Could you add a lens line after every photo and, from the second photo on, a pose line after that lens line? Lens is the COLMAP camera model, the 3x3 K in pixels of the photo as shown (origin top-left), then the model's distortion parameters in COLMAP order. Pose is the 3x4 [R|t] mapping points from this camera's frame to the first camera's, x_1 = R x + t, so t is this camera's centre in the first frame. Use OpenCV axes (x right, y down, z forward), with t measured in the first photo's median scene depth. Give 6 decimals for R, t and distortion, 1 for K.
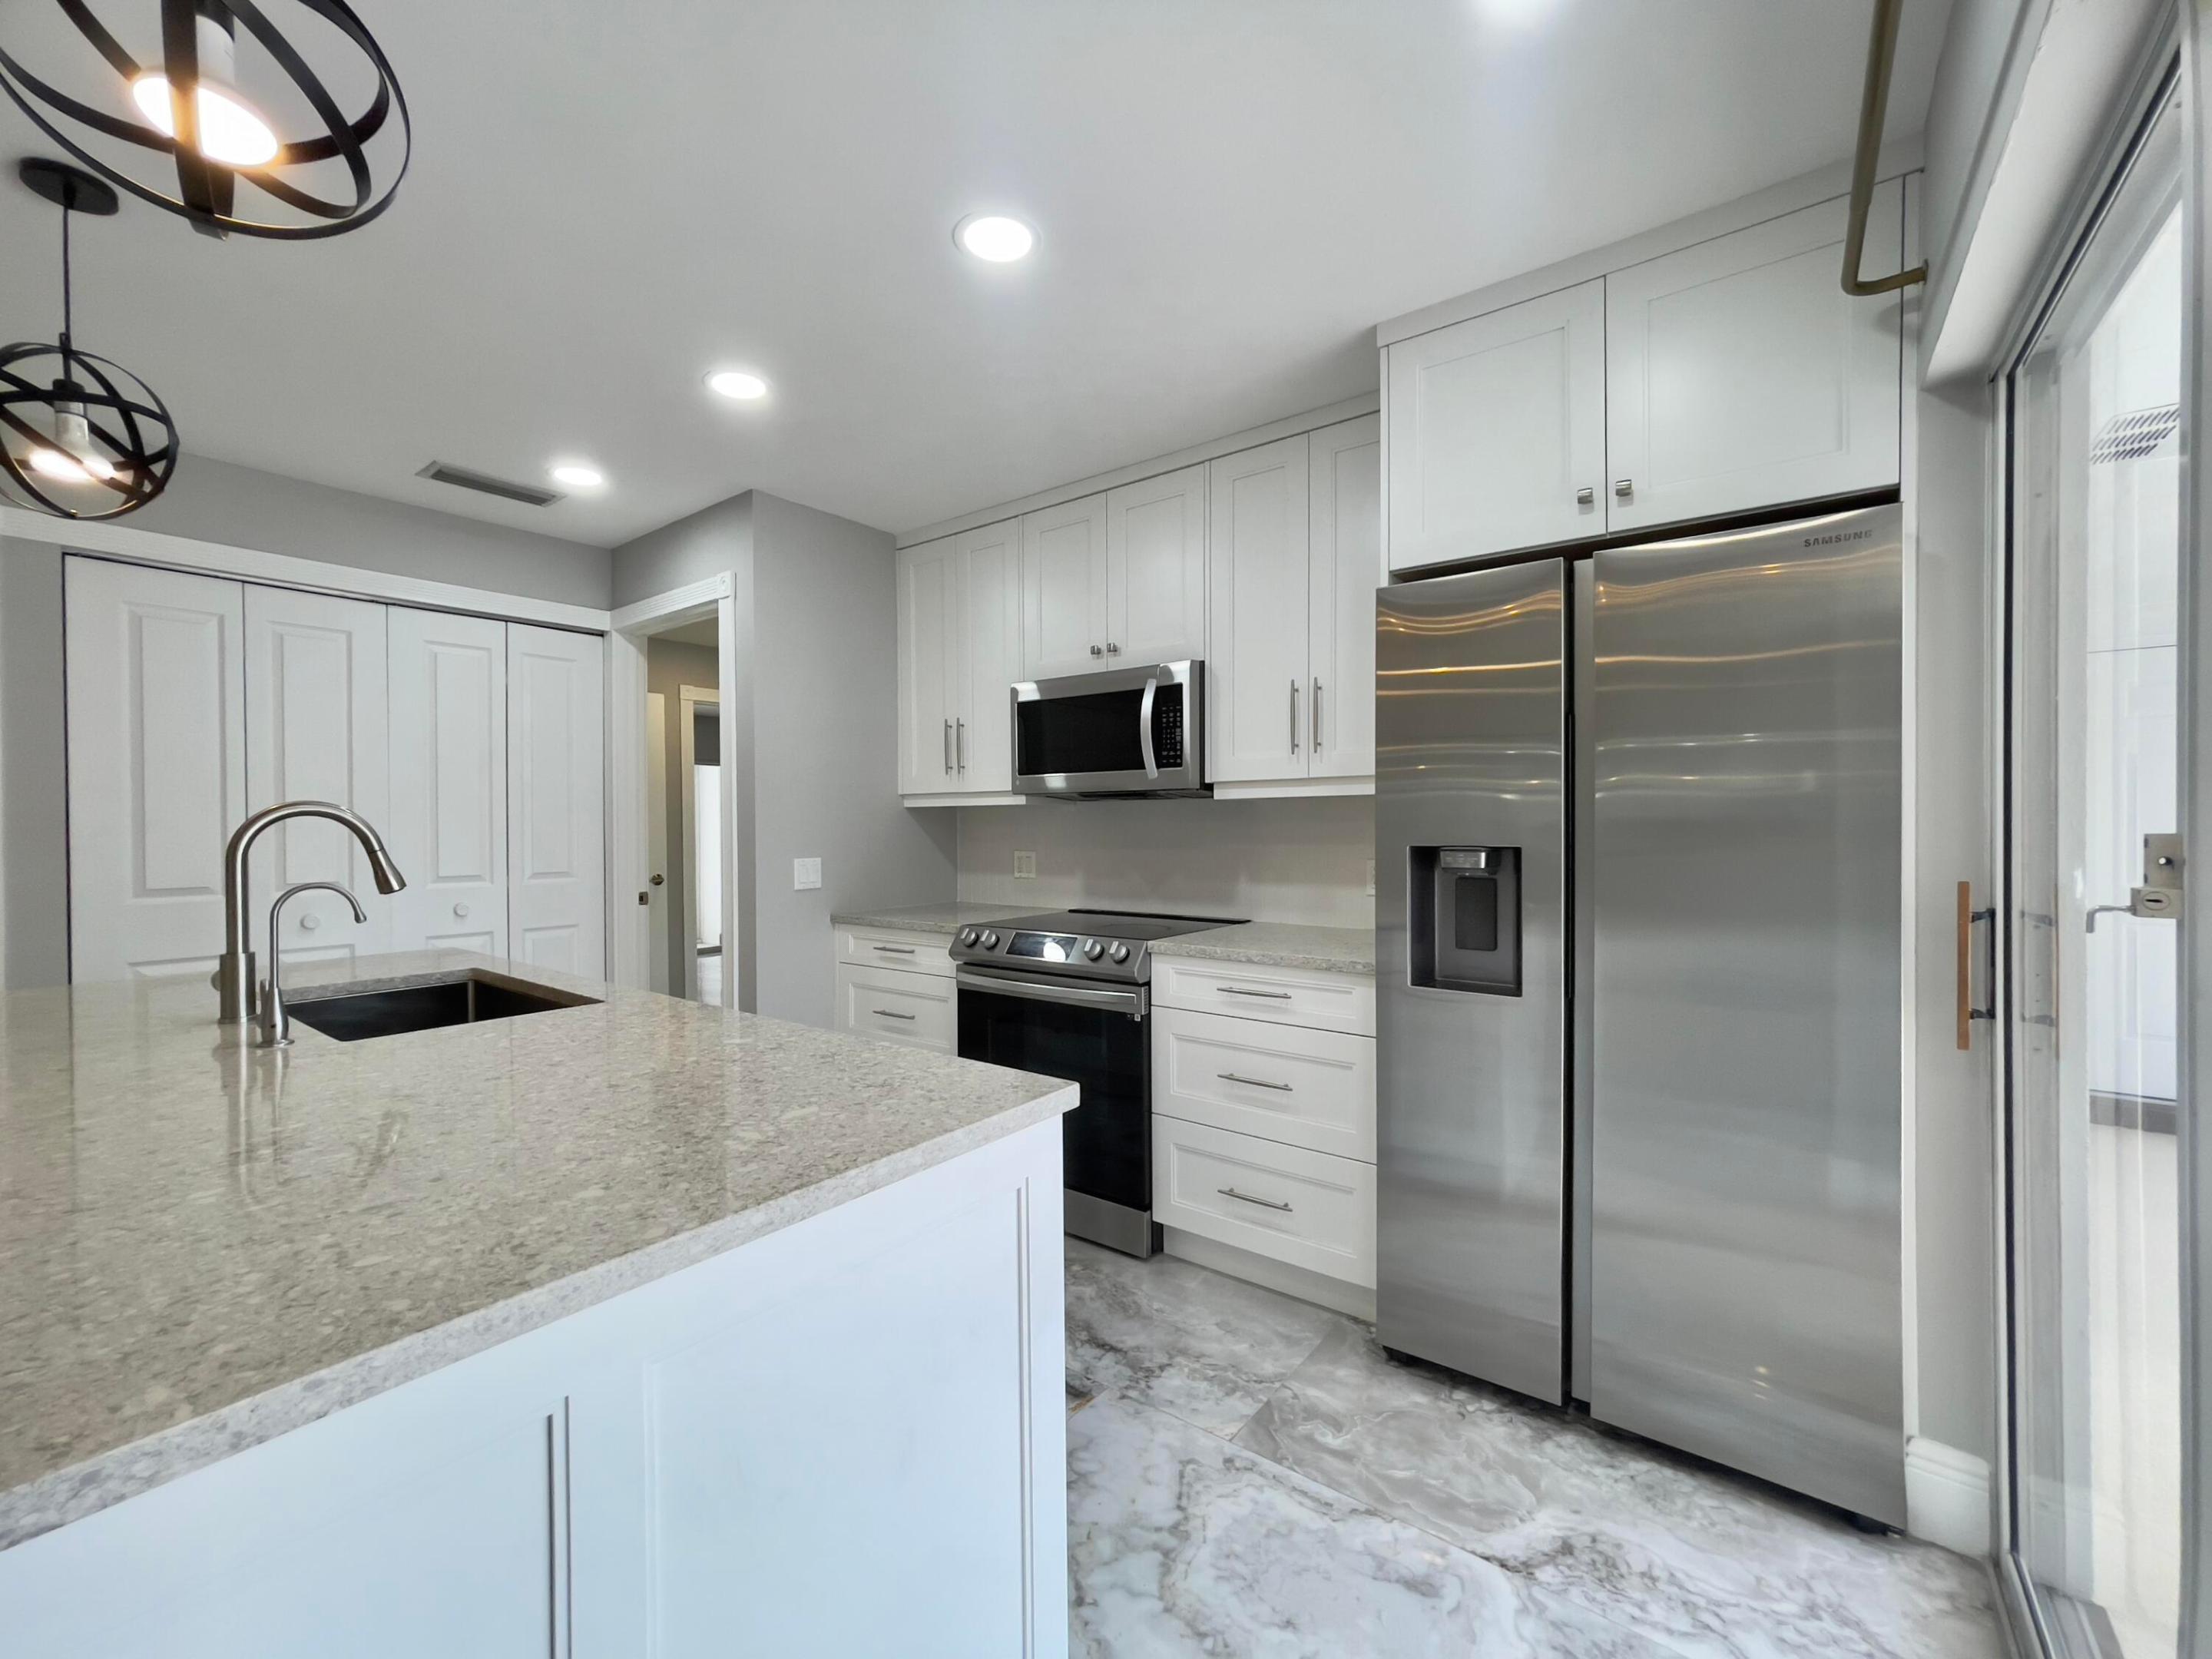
lens RADIAL K [[896.1, 0, 1108.7], [0, 896.1, 832.7], [0, 0, 1]] dist [-0.008771, 0.006453]
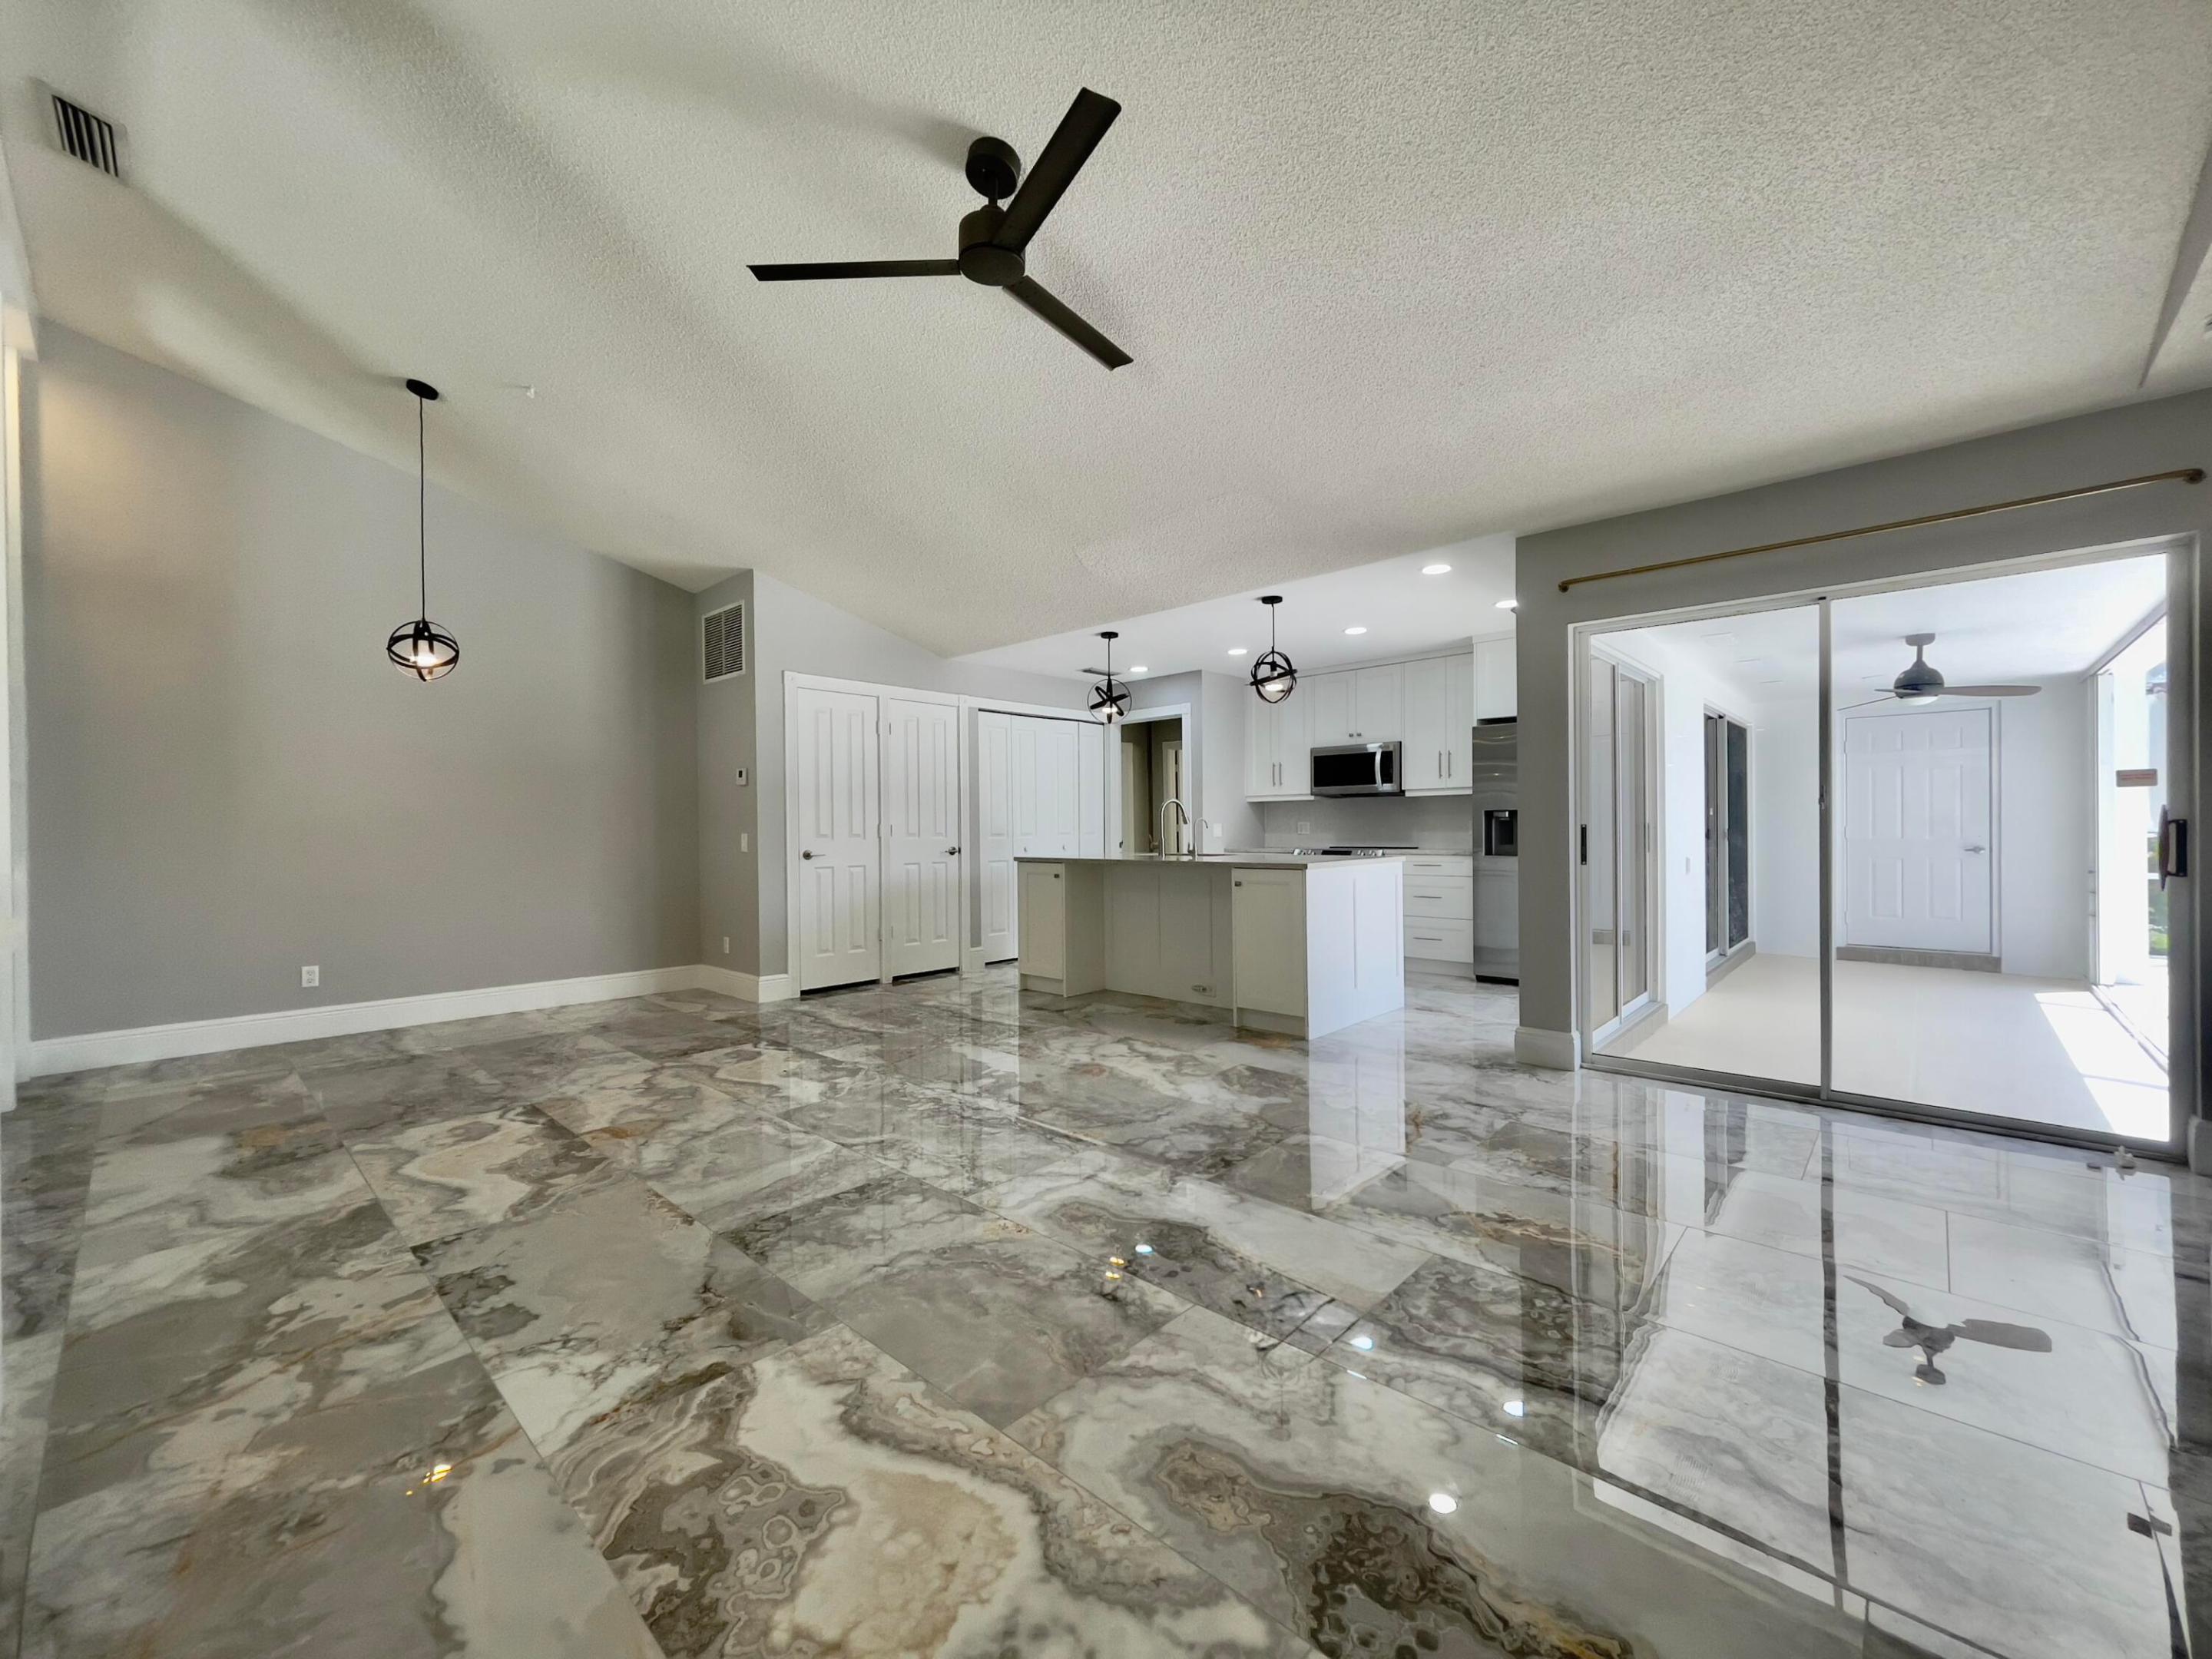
lens RADIAL K [[896.1, 0, 1104.7], [0, 896.1, 829.5], [0, 0, 1]] dist [-0.008771, 0.006453]
pose [[0.995009, -0.003622, -0.099718, -0.630852], [0.002681, 0.999951, -0.009574, 0.102032], [0.099748, 0.009259, 0.994970, -2.109113]]
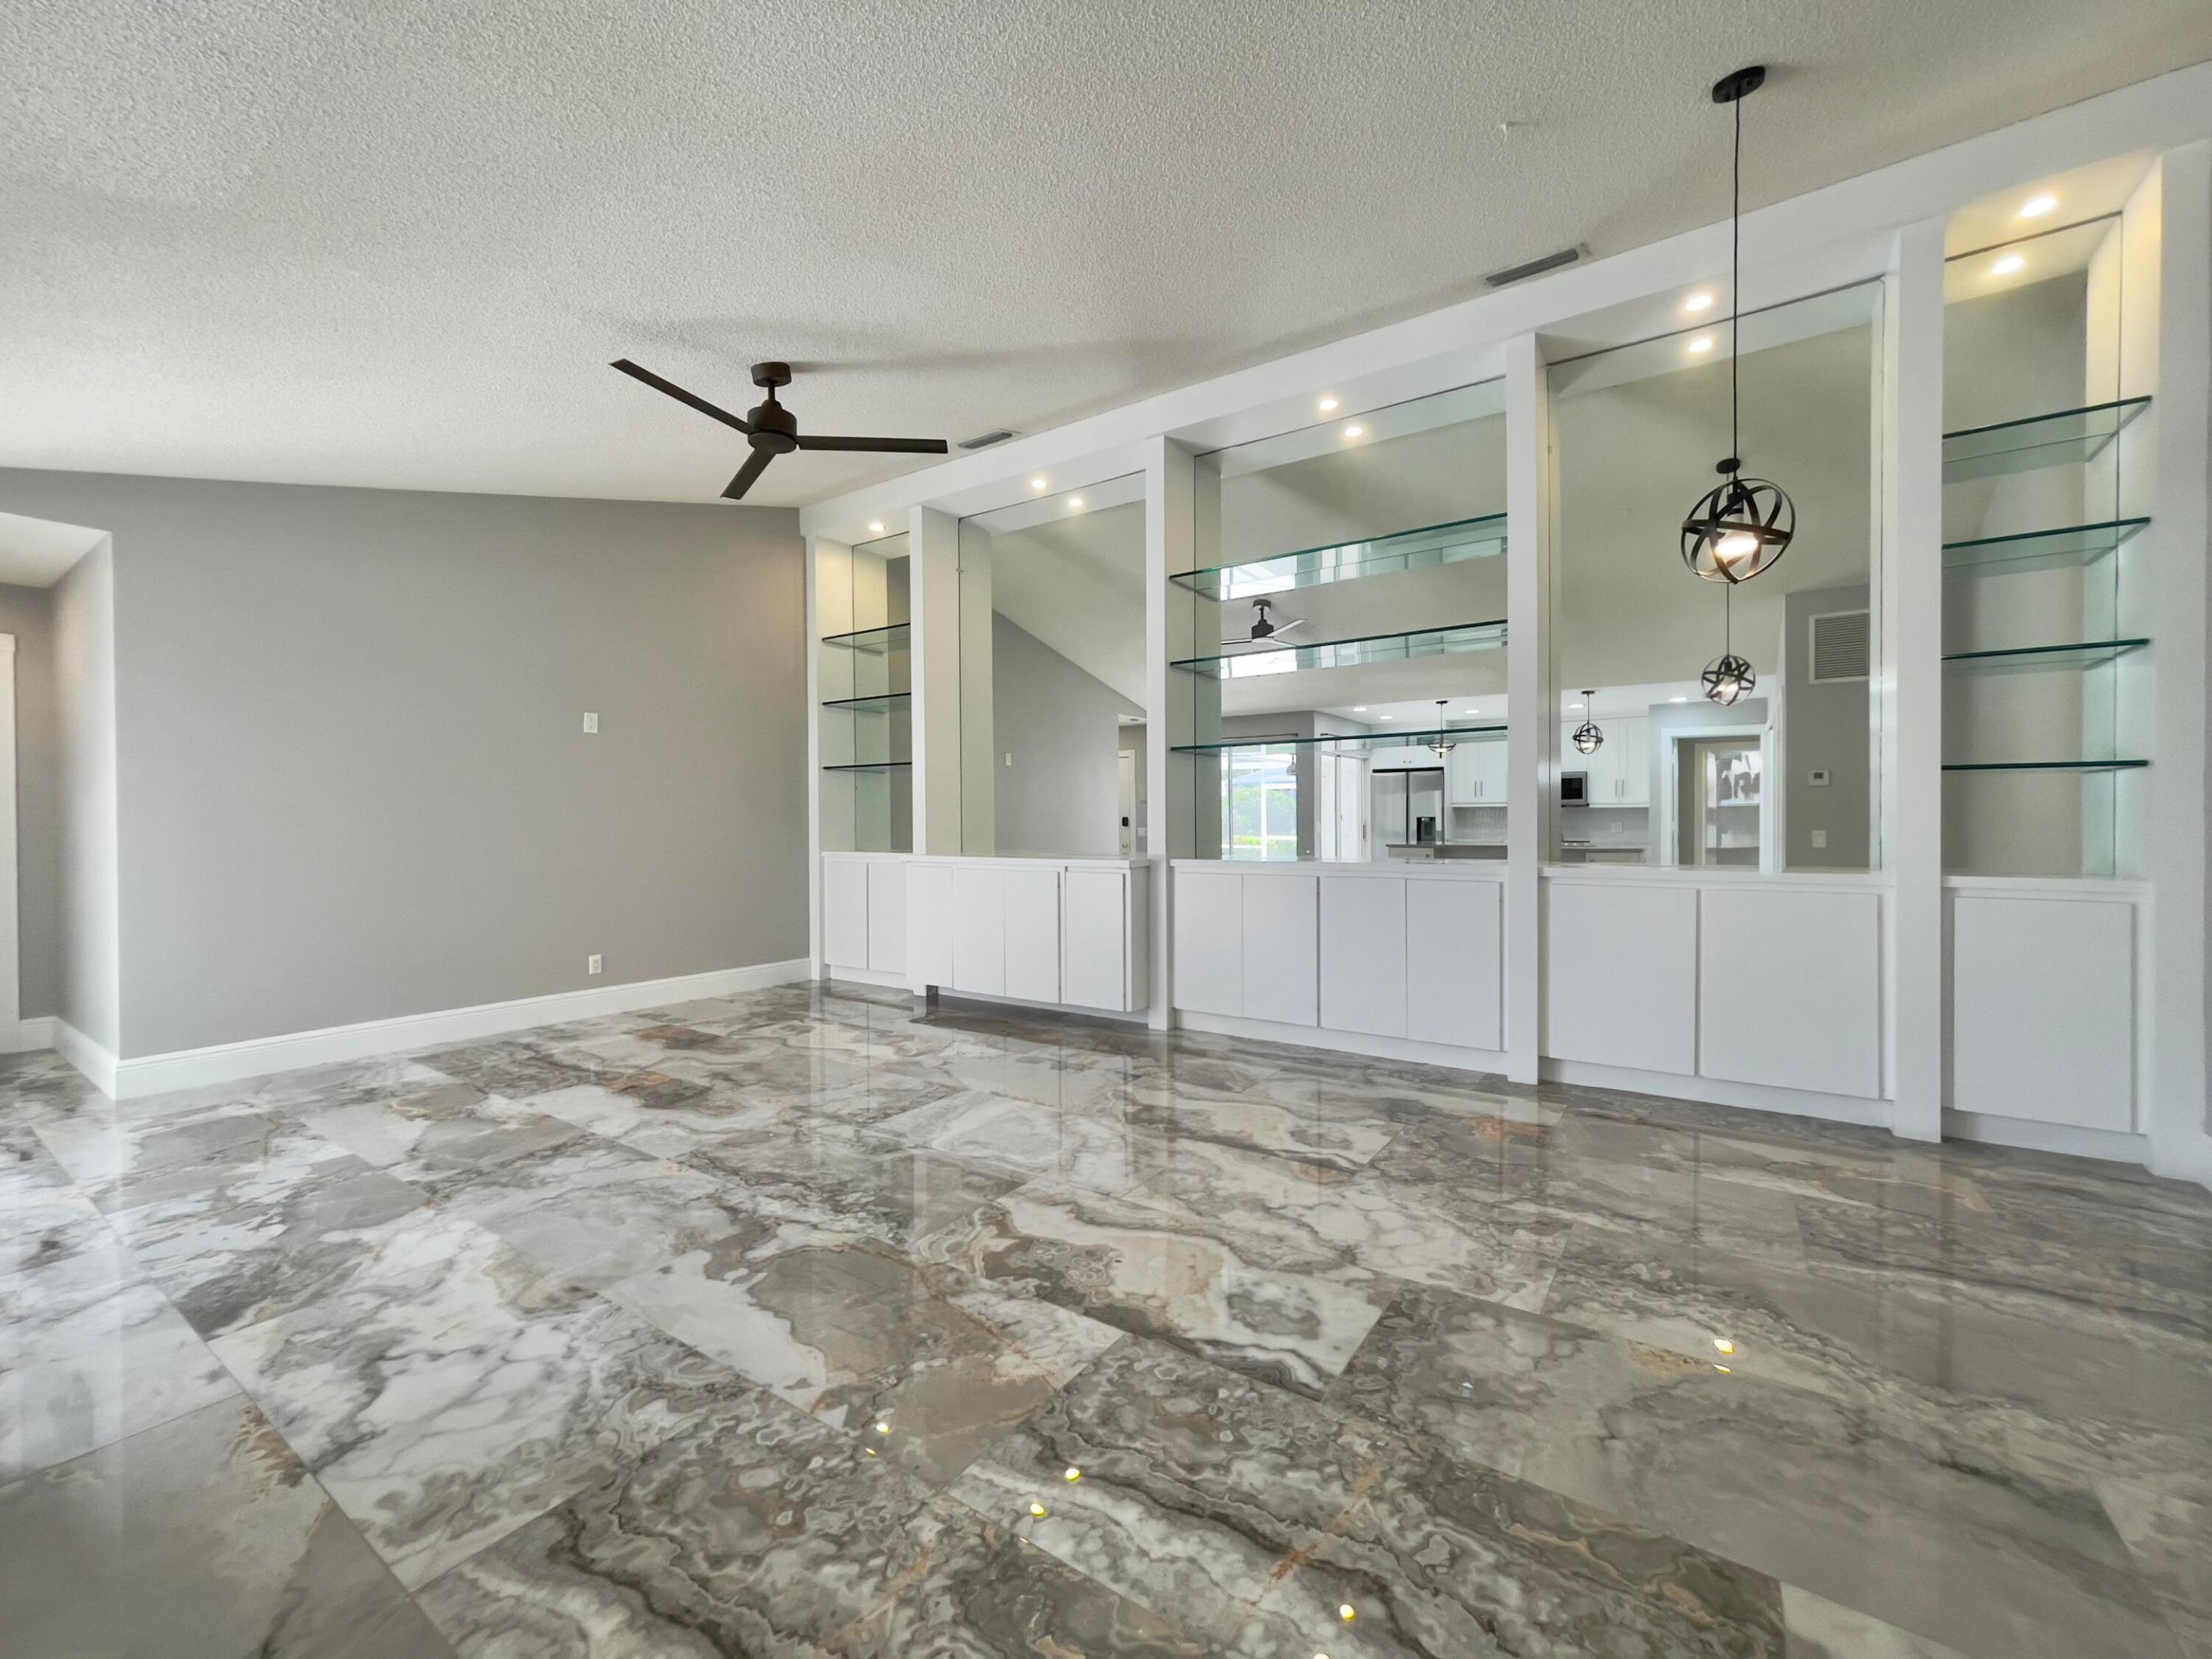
lens RADIAL K [[896.1, 0, 1103.6], [0, 896.1, 827.5], [0, 0, 1]] dist [-0.008771, 0.006453]
pose [[-0.998637, 0.012448, -0.050681, -1.460004], [0.011639, 0.999801, 0.016229, 0.042992], [0.050873, 0.015617, -0.998583, 0.918680]]
